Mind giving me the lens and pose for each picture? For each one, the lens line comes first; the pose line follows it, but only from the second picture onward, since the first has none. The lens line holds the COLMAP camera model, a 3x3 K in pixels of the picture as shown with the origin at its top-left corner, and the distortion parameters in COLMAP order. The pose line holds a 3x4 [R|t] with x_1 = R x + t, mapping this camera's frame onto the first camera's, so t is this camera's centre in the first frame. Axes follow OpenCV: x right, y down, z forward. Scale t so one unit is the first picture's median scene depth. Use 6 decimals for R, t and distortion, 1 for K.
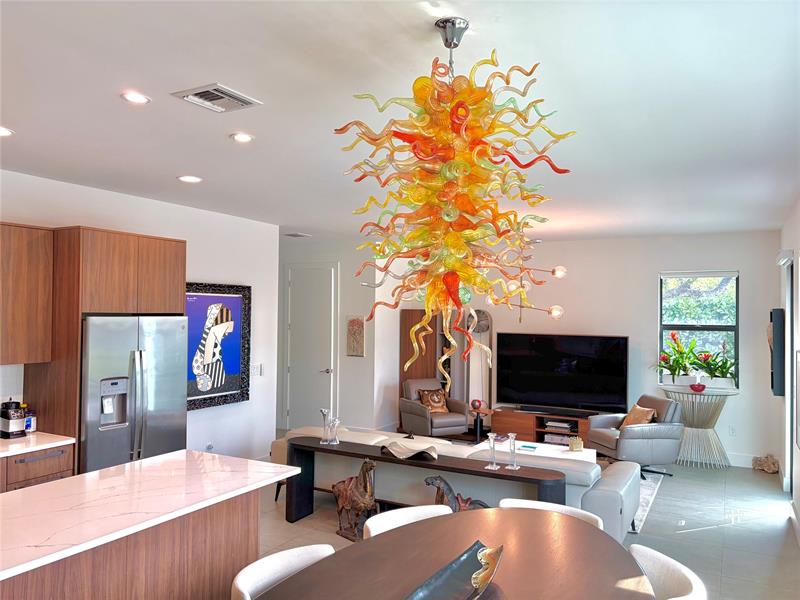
lens RADIAL K [[606.7, 0, 401.6], [0, 606.7, 299.4], [0, 0, 1]] dist [0.005432, 0.001069]
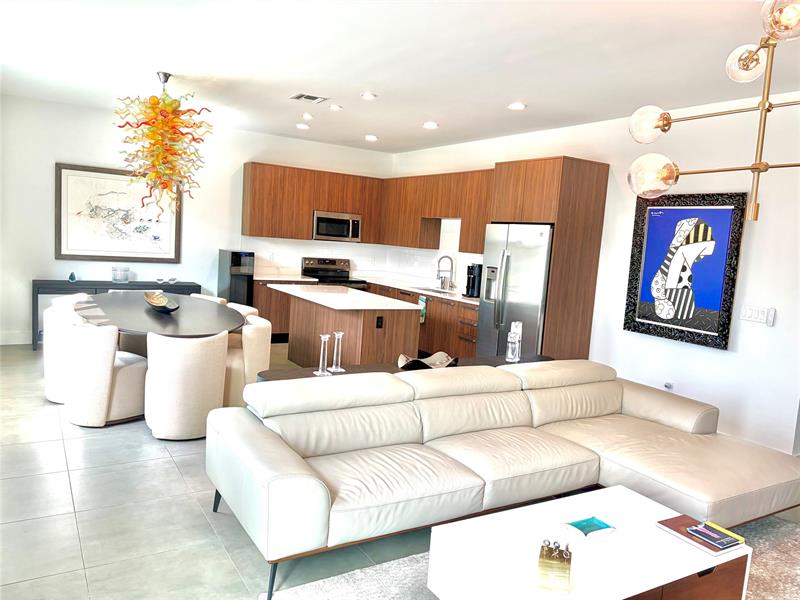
lens RADIAL K [[606.7, 0, 401.3], [0, 606.7, 301.3], [0, 0, 1]] dist [0.005432, 0.001069]
pose [[-0.489608, 0.053855, -0.870278, 0.615085], [-0.052083, 0.994502, 0.090844, 0.064894], [0.870386, 0.089804, -0.484111, 1.073148]]
